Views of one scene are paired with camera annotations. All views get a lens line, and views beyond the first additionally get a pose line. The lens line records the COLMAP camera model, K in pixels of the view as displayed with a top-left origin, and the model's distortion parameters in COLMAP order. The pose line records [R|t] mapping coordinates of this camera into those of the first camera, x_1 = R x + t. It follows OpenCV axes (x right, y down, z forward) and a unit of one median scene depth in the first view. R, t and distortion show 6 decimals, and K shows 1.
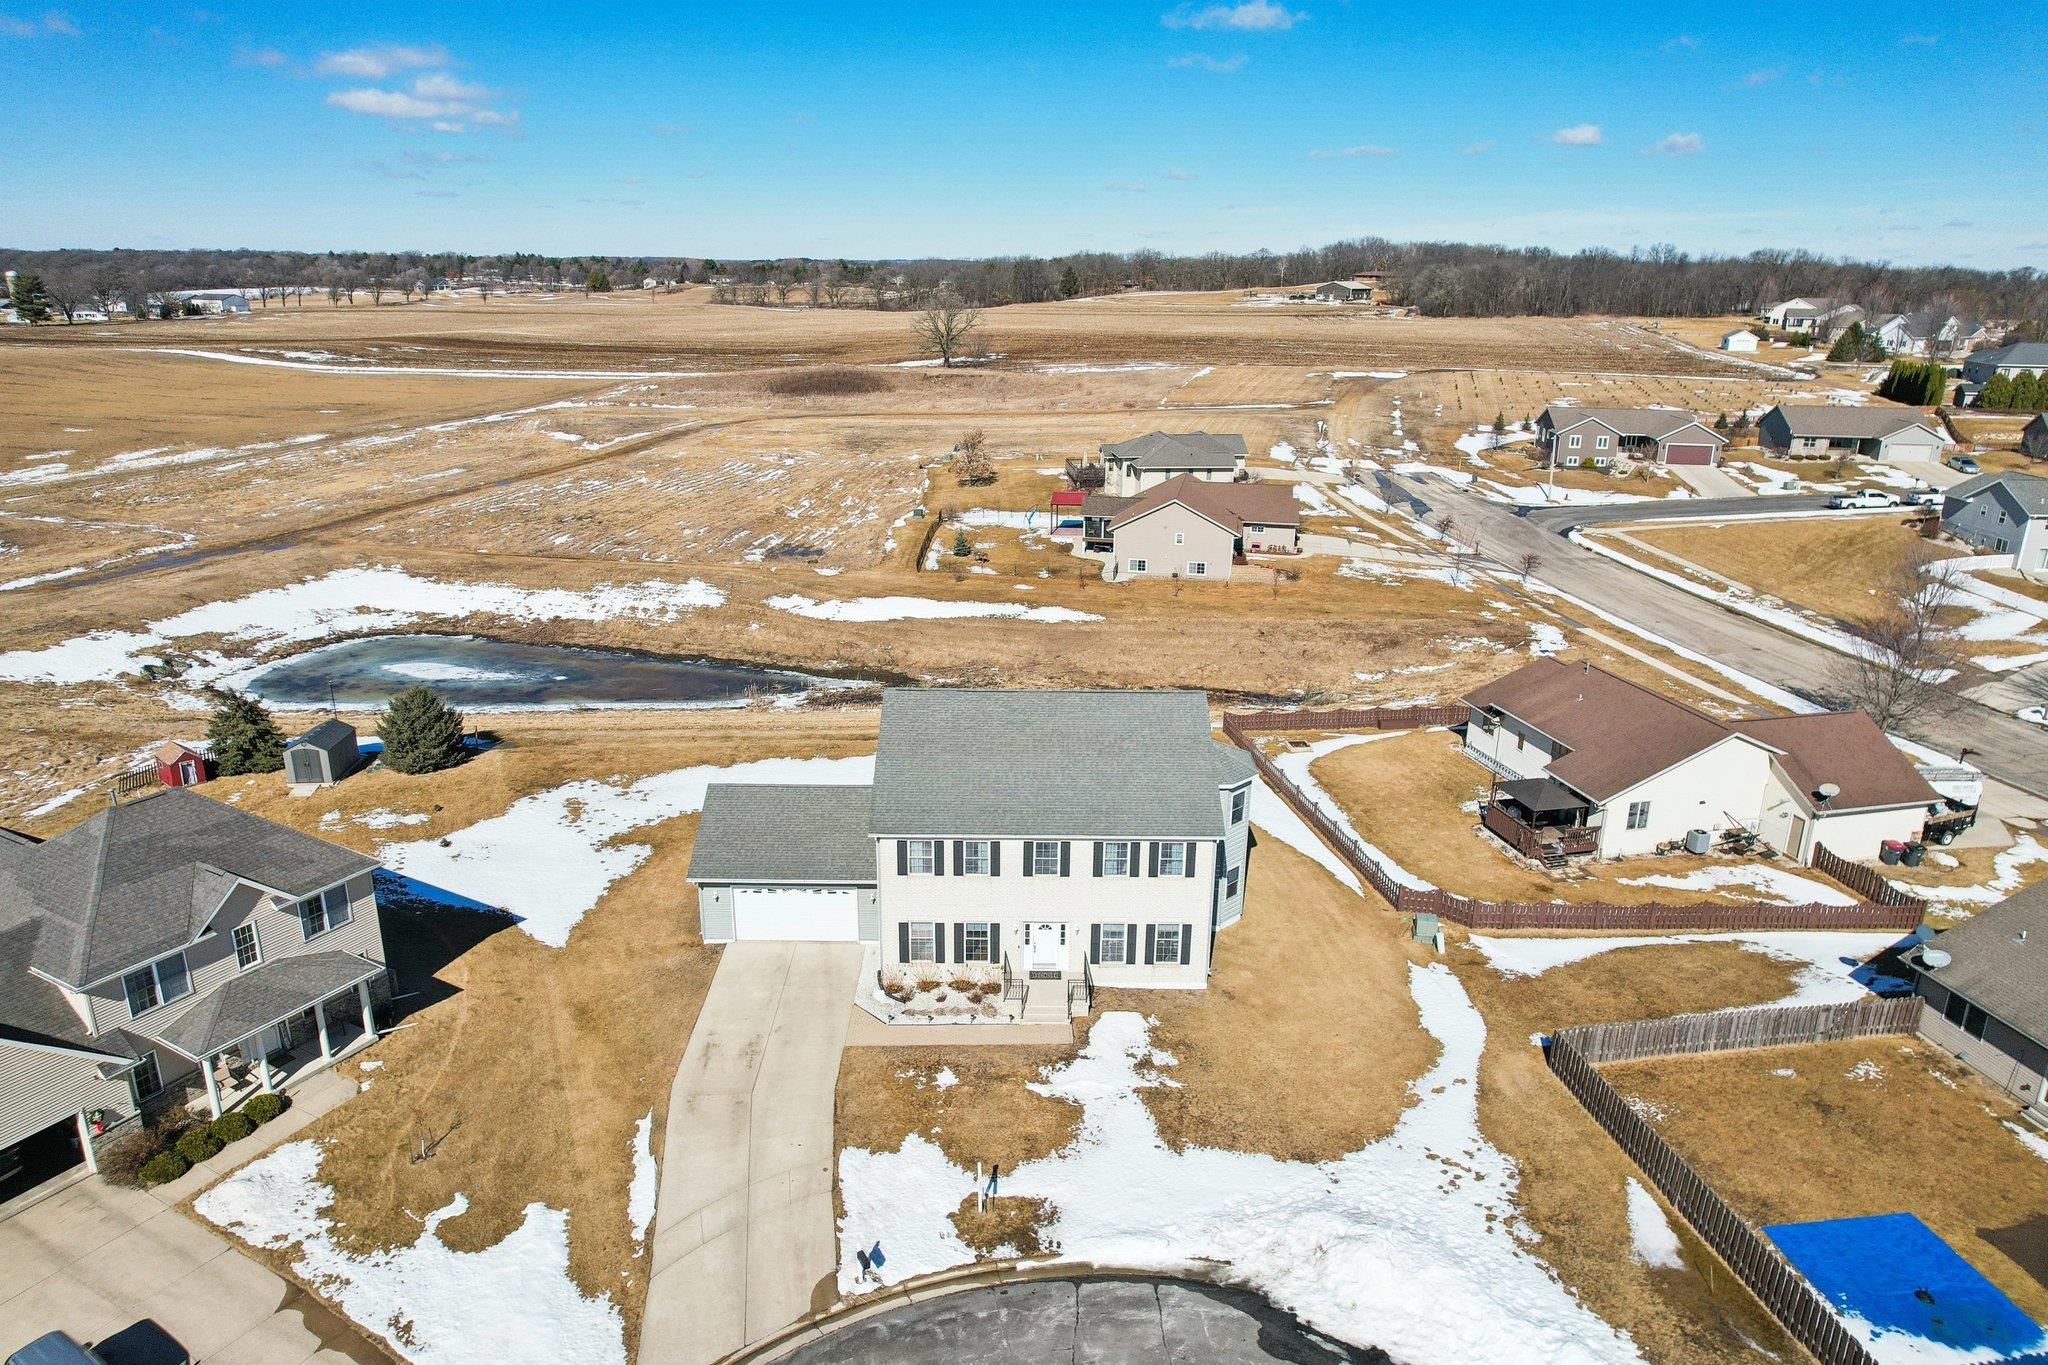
lens RADIAL K [[1315.4, 0, 1024.0], [0, 1315.4, 682.5], [0, 0, 1]] dist [-0.035267, 0.000688]
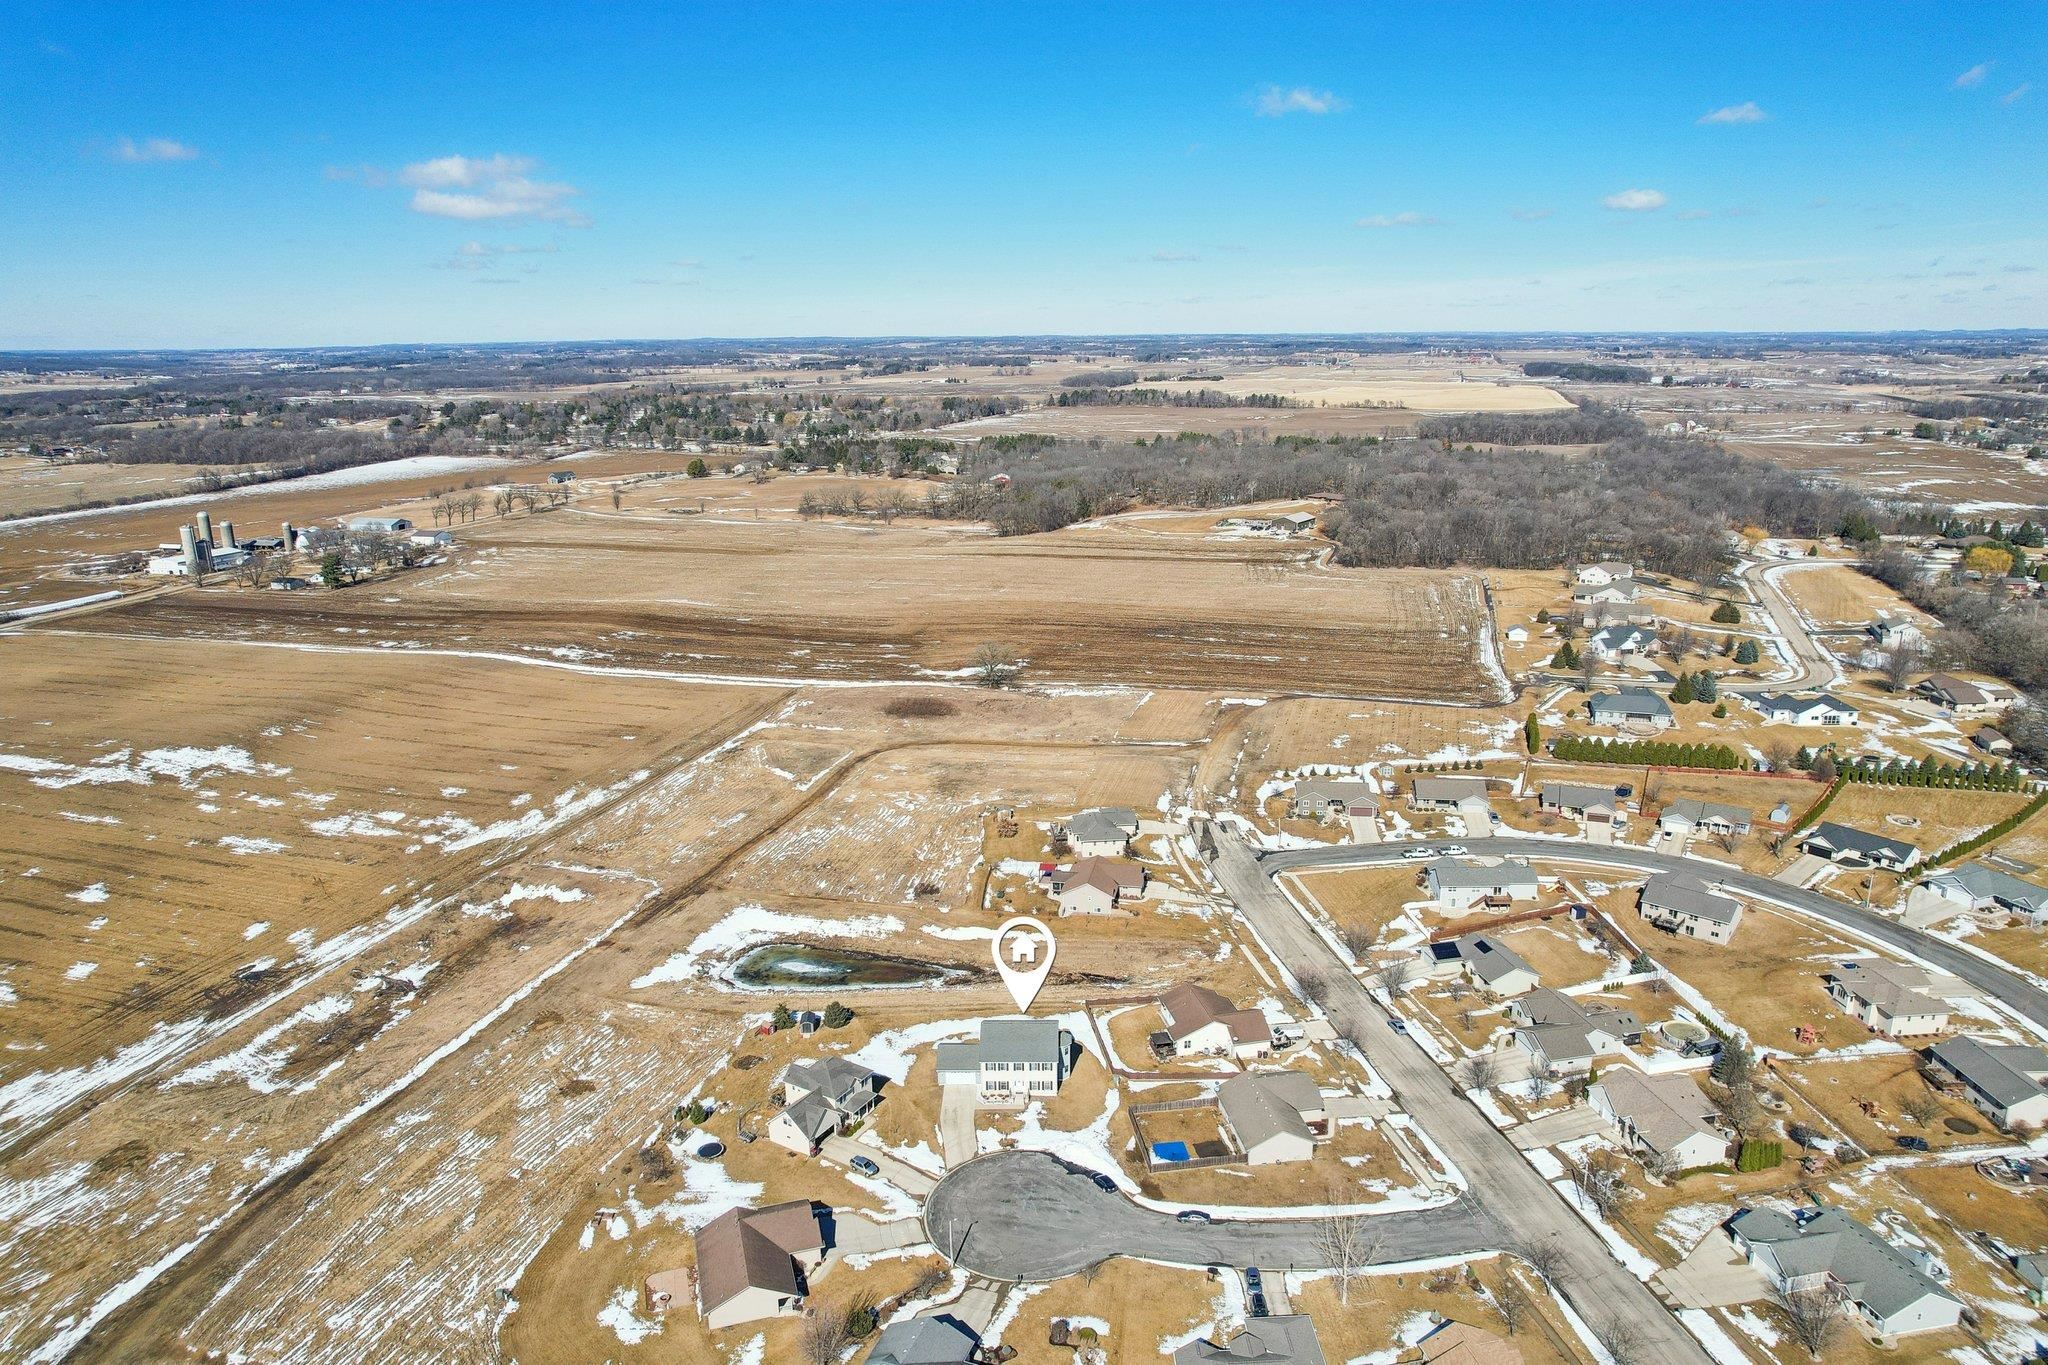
lens RADIAL K [[1315.4, 0, 1024.0], [0, 1315.4, 682.5], [0, 0, 1]] dist [-0.035267, 0.000688]
pose [[0.999314, -0.016949, -0.032935, 0.199047], [0.015414, 0.998809, -0.046302, -0.942544], [0.033680, 0.045763, 0.998384, -3.430489]]
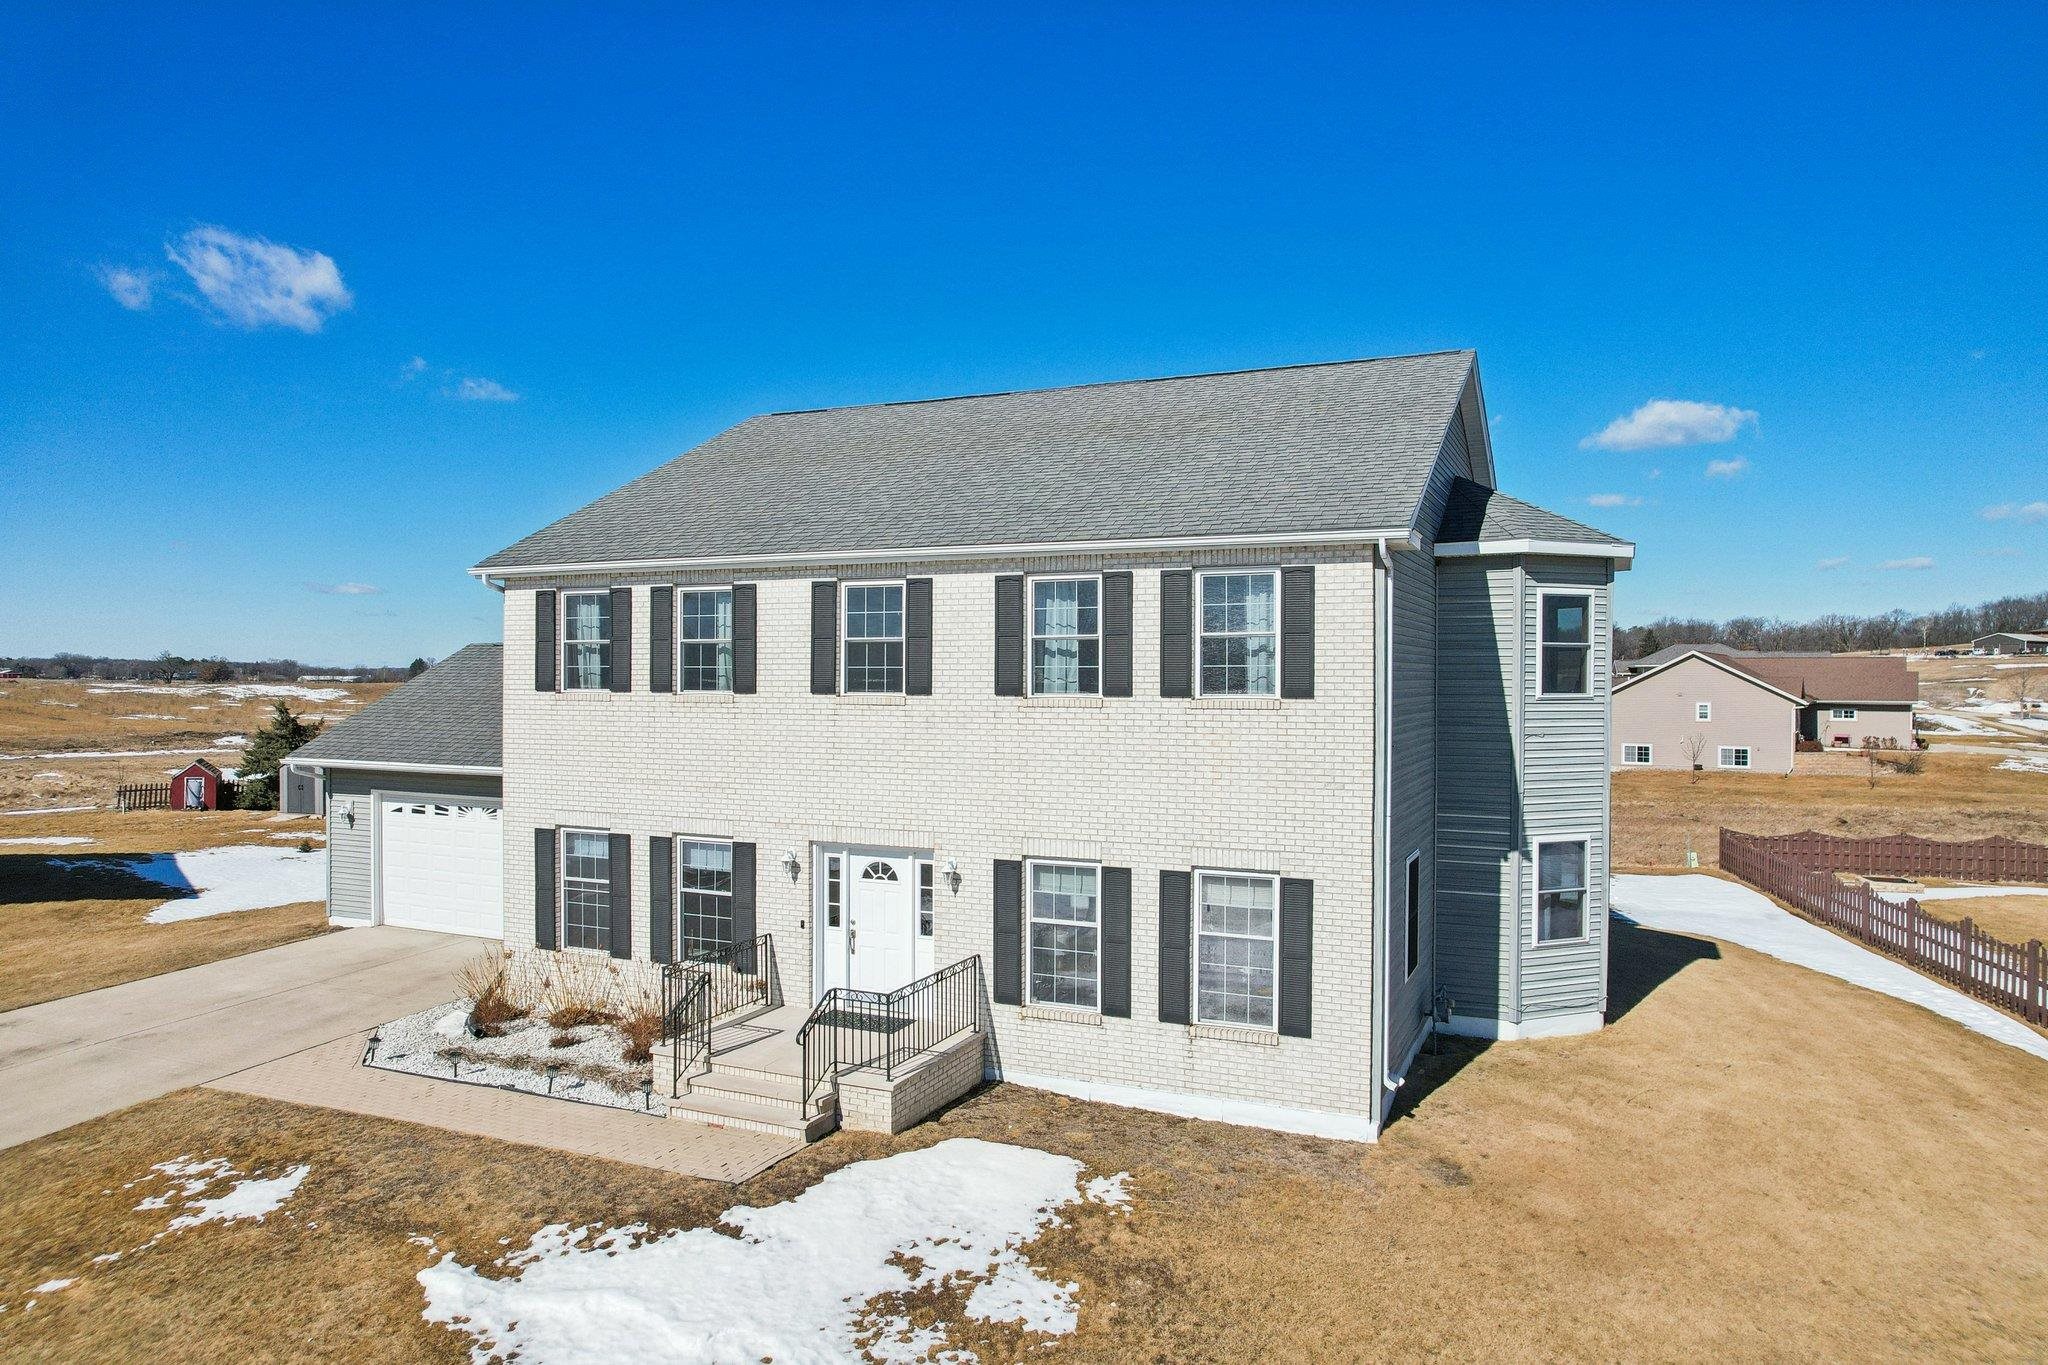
lens RADIAL K [[1324.9, 0, 1030.4], [0, 1324.9, 680.3], [0, 0, 1]] dist [-0.085940, 0.087458]
pose [[0.911972, -0.004834, -0.410225, 0.187537], [-0.119234, 0.953645, -0.276307, 0.226884], [0.392544, 0.300897, 0.869120, 0.707810]]
